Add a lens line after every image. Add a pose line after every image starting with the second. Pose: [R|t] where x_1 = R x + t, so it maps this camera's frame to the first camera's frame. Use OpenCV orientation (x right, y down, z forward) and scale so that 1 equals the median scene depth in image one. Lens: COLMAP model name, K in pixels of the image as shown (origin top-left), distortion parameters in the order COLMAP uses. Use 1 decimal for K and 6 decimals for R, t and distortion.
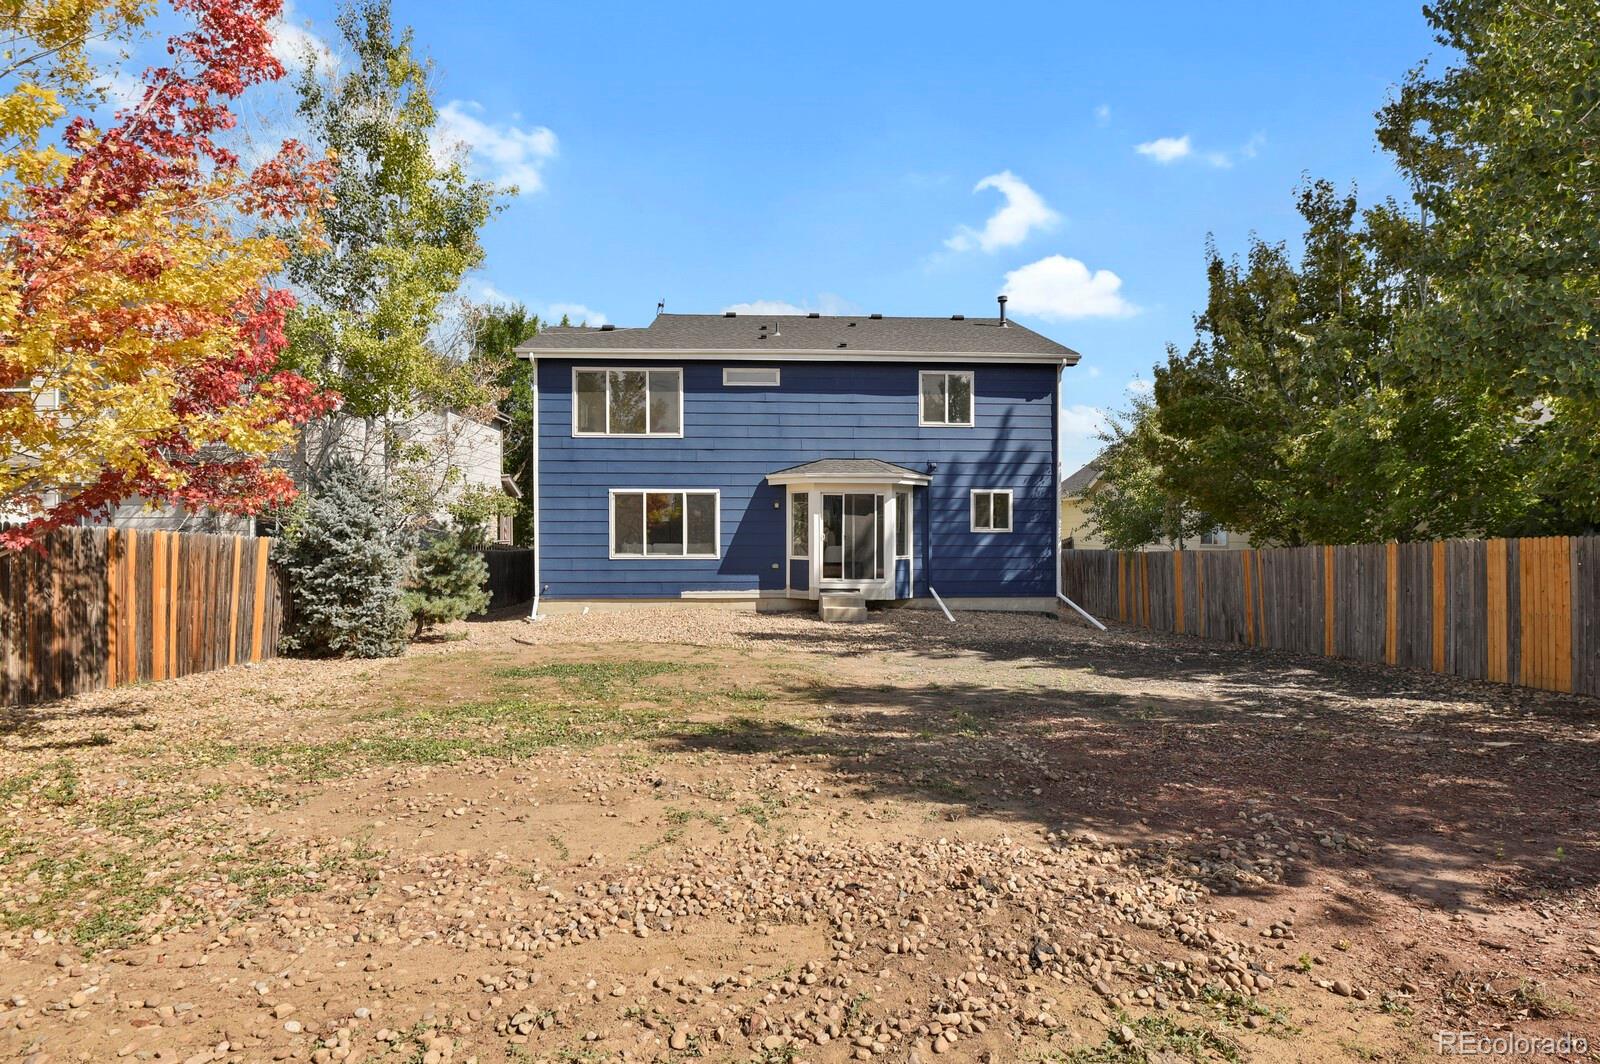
lens RADIAL K [[766.2, 0, 800.0], [0, 766.2, 532.0], [0, 0, 1]] dist [-0.027440, -0.000784]
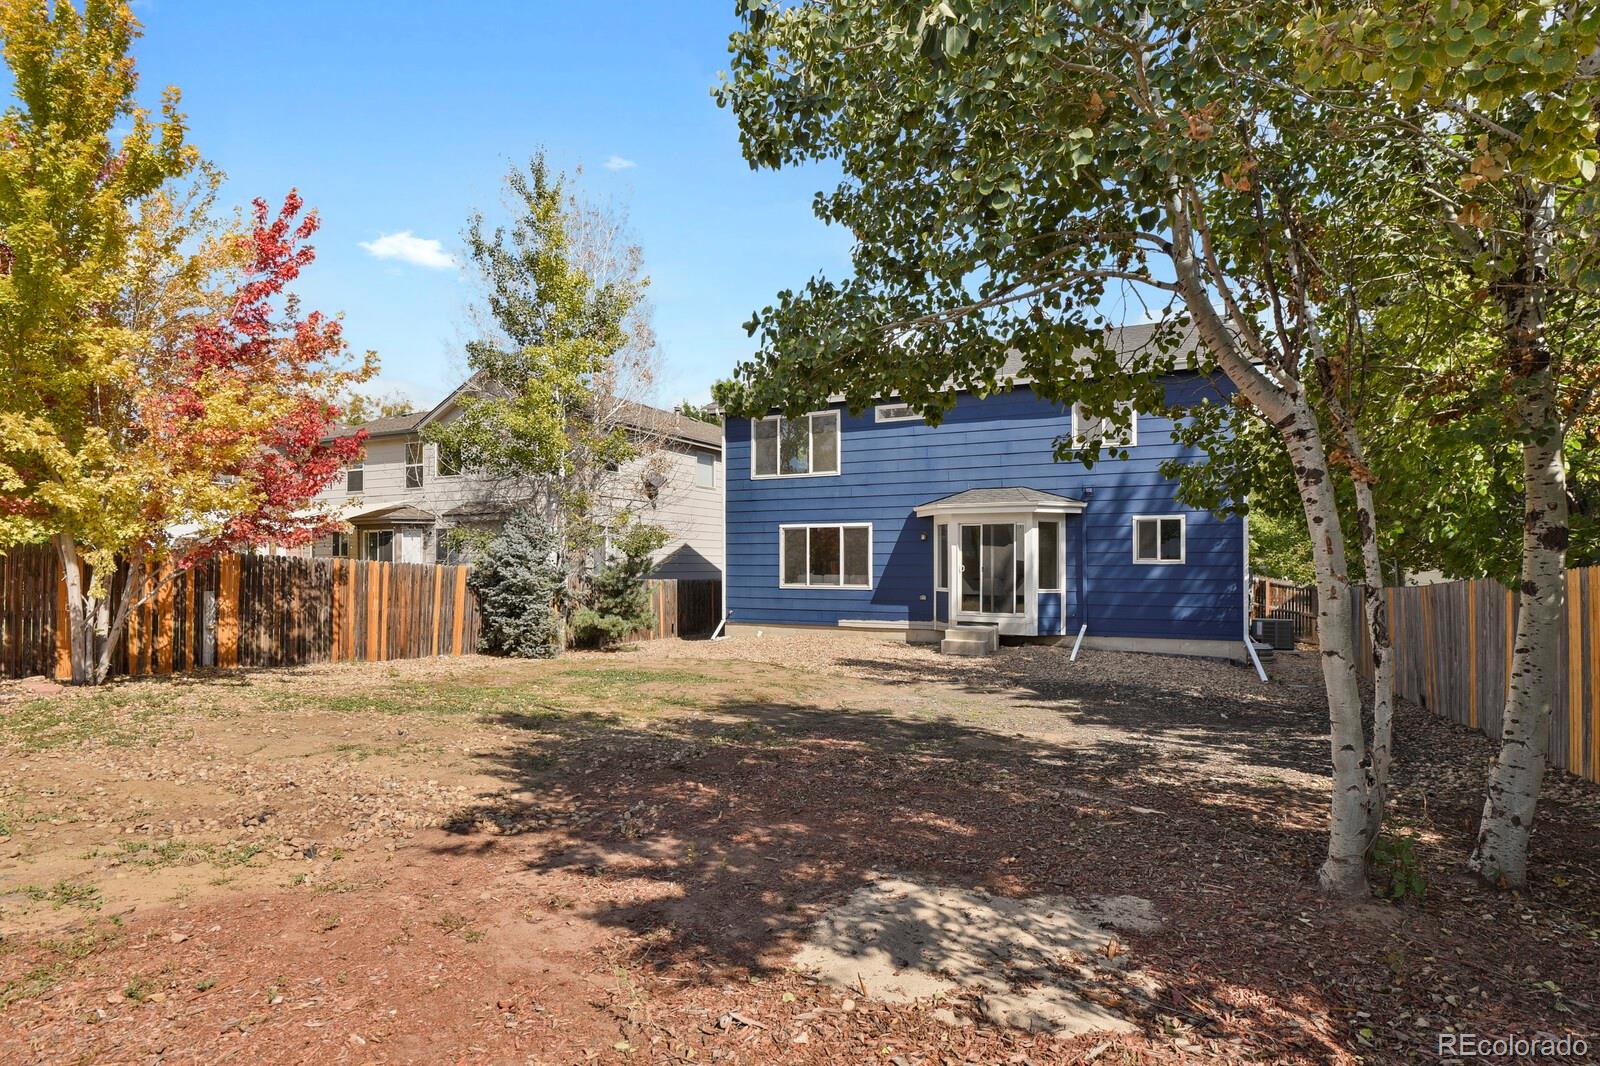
lens RADIAL K [[786.1, 0, 800.7], [0, 786.1, 541.6], [0, 0, 1]] dist [-0.017314, -0.008727]
pose [[0.882498, -0.013108, -0.470134, 0.320844], [-0.001814, 0.999509, -0.031273, 0.003752], [0.470313, 0.028452, 0.882041, 0.013435]]
